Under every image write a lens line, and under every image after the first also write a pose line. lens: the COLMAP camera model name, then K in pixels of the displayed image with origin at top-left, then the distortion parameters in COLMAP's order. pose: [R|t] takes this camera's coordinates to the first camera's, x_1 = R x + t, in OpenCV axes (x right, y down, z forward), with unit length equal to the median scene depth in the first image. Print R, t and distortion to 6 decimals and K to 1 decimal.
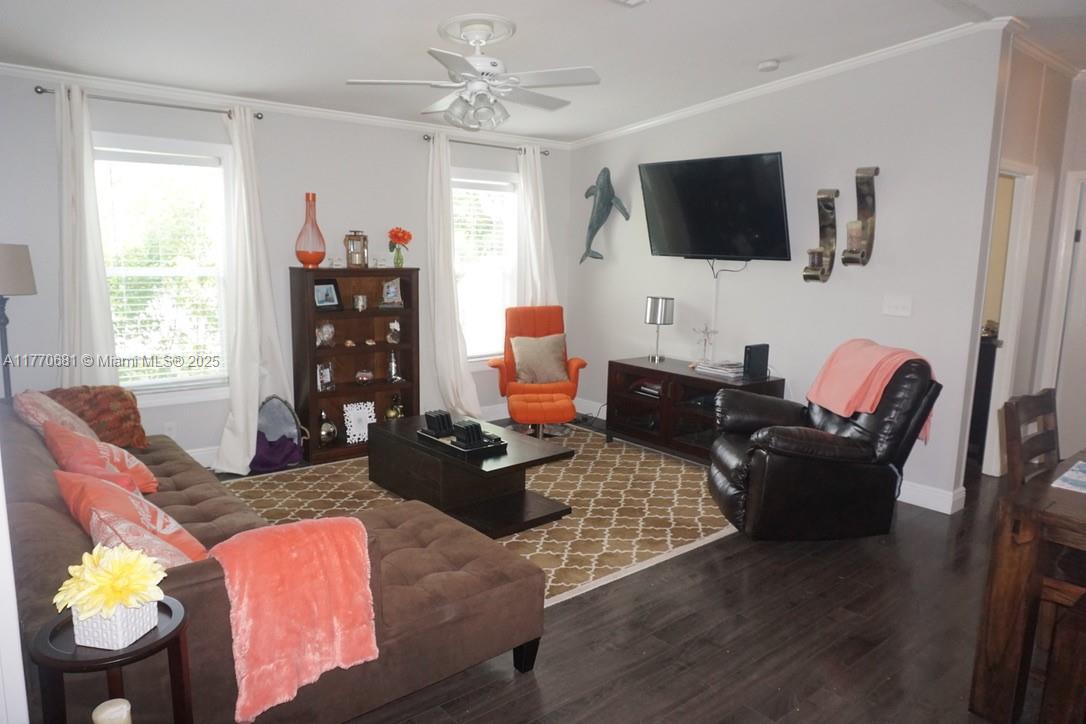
lens RADIAL K [[743.7, 0, 551.8], [0, 743.7, 357.7], [0, 0, 1]] dist [-0.051137, 0.028897]
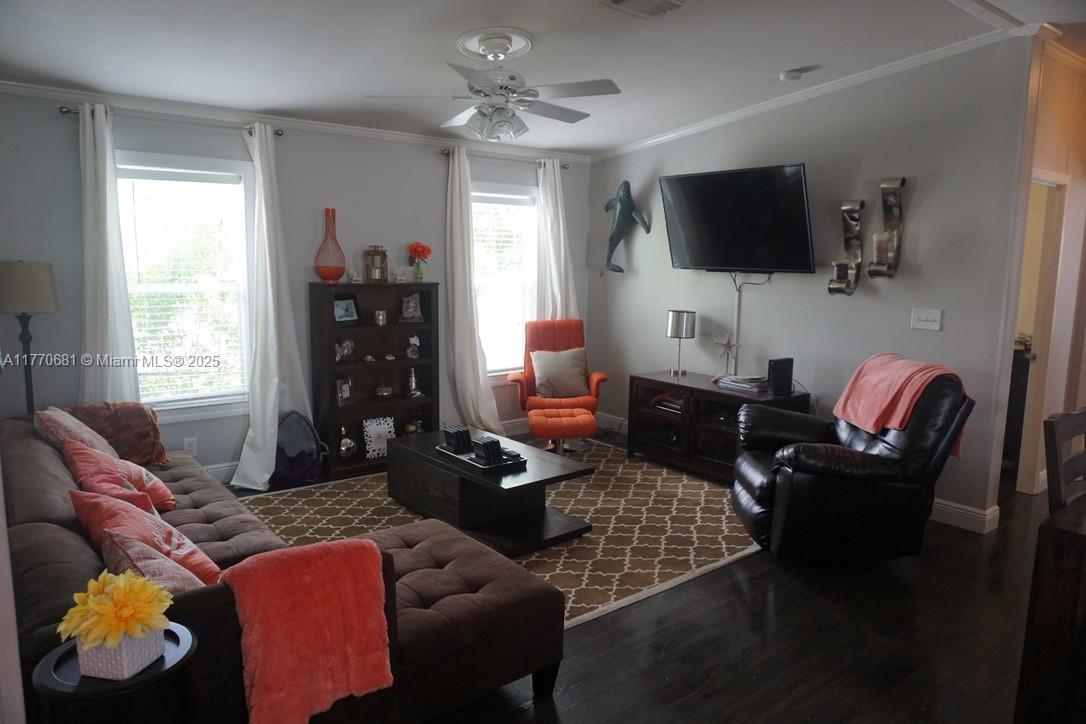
lens RADIAL K [[743.7, 0, 549.0], [0, 743.7, 356.8], [0, 0, 1]] dist [-0.051137, 0.028897]
pose [[0.999487, -0.002905, -0.031887, 0.001418], [0.002317, 0.999827, -0.018450, -0.003638], [0.031935, 0.018367, 0.999321, 0.013269]]
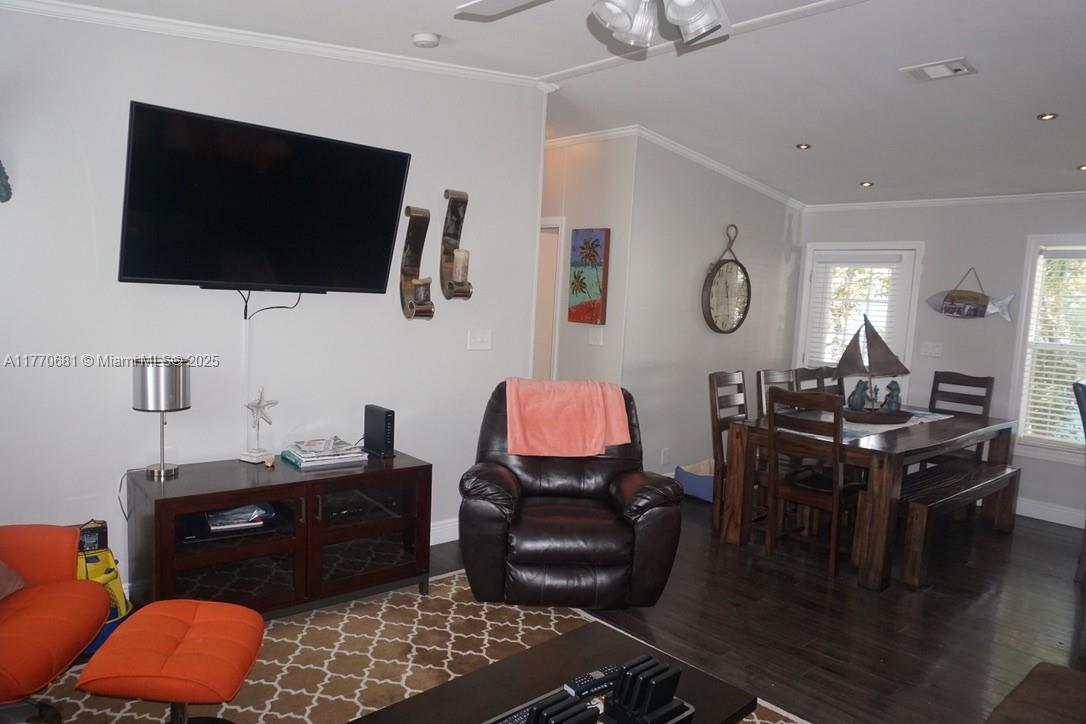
lens RADIAL K [[743.7, 0, 539.8], [0, 743.7, 366.6], [0, 0, 1]] dist [-0.051137, 0.028897]
pose [[-0.024131, -0.111525, 0.993469, -0.576831], [0.108396, 0.987607, 0.113500, -0.158760], [-0.993815, 0.110427, -0.011743, 1.082564]]
